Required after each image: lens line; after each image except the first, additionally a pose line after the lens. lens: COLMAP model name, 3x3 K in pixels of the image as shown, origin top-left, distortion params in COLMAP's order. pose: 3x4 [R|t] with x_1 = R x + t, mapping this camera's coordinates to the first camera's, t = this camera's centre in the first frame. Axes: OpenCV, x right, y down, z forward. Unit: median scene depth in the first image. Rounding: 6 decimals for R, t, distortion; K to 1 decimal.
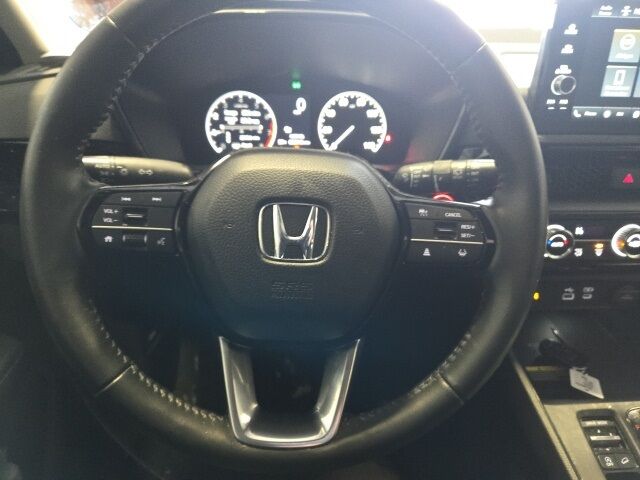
lens RADIAL K [[438.0, 0, 320.3], [0, 438.0, 258.7], [0, 0, 1]] dist [-0.003029, -0.026761]
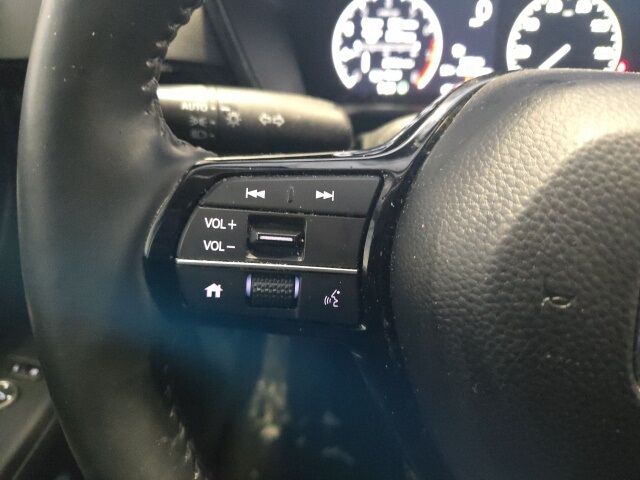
lens RADIAL K [[438.0, 0, 320.3], [0, 438.0, 258.7], [0, 0, 1]] dist [-0.003029, -0.026761]
pose [[0.986700, 0.070356, -0.146540, -0.258961], [-0.050627, 0.989652, 0.134260, -0.108874], [0.154470, -0.125055, 0.980051, 0.485297]]
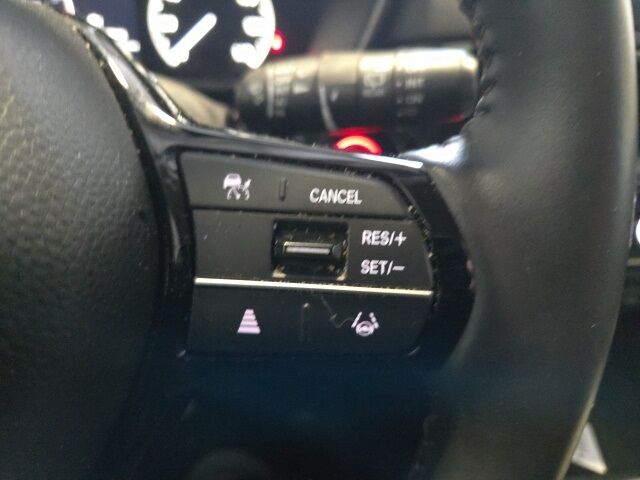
lens RADIAL K [[438.0, 0, 320.3], [0, 438.0, 258.7], [0, 0, 1]] dist [-0.003029, -0.026761]
pose [[0.992757, -0.018843, 0.118652, 0.225385], [0.005930, 0.994106, 0.108254, -0.078832], [-0.119993, -0.106767, 0.987017, 0.617908]]
